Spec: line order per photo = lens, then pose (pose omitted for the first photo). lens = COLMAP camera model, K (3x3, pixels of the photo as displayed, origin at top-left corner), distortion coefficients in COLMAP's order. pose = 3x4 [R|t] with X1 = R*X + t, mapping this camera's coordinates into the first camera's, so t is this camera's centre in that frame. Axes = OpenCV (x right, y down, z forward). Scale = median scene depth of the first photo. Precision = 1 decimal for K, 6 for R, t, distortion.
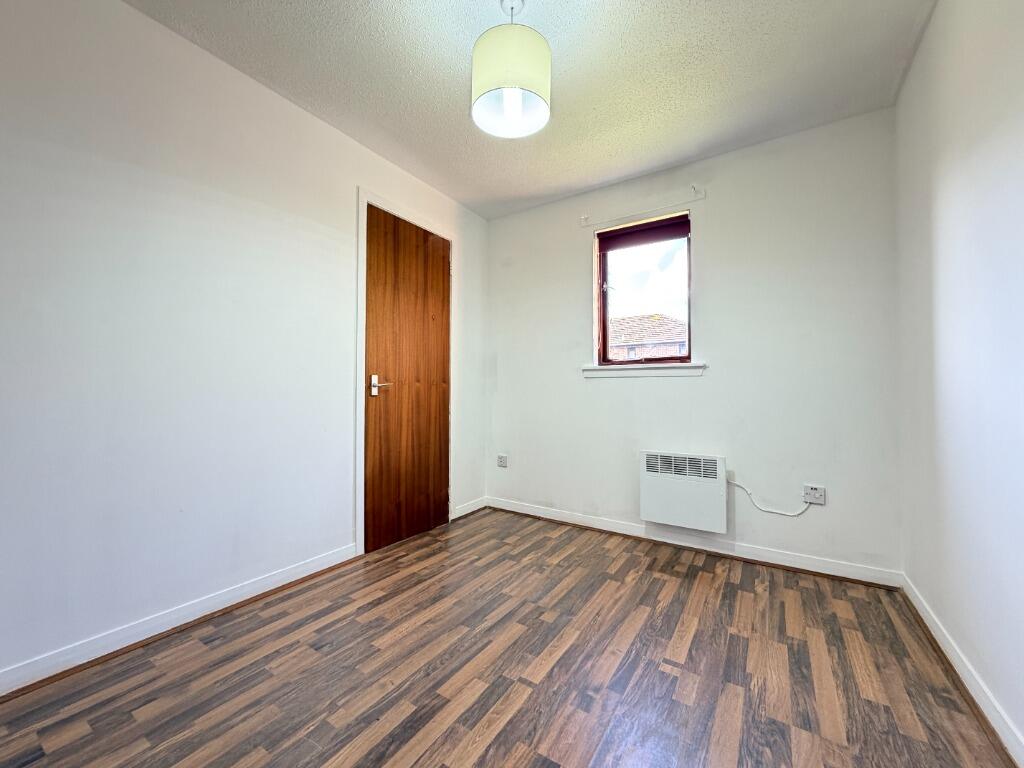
lens RADIAL K [[407.7, 0, 509.4], [0, 407.7, 381.3], [0, 0, 1]] dist [0.001331, 0.000185]
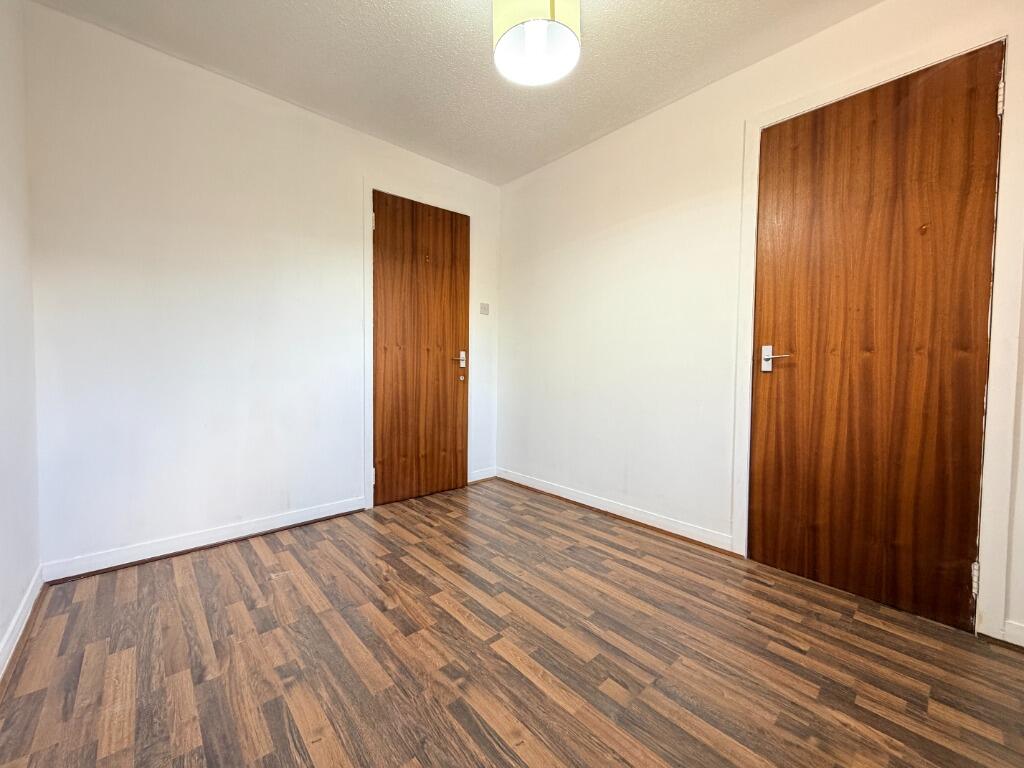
lens RADIAL K [[407.7, 0, 509.4], [0, 407.7, 381.3], [0, 0, 1]] dist [0.001331, 0.000185]
pose [[-0.257499, 0.029816, -0.965818, 0.740541], [0.013419, 0.999538, 0.027279, 0.034202], [0.966185, -0.005936, -0.257780, 0.946518]]
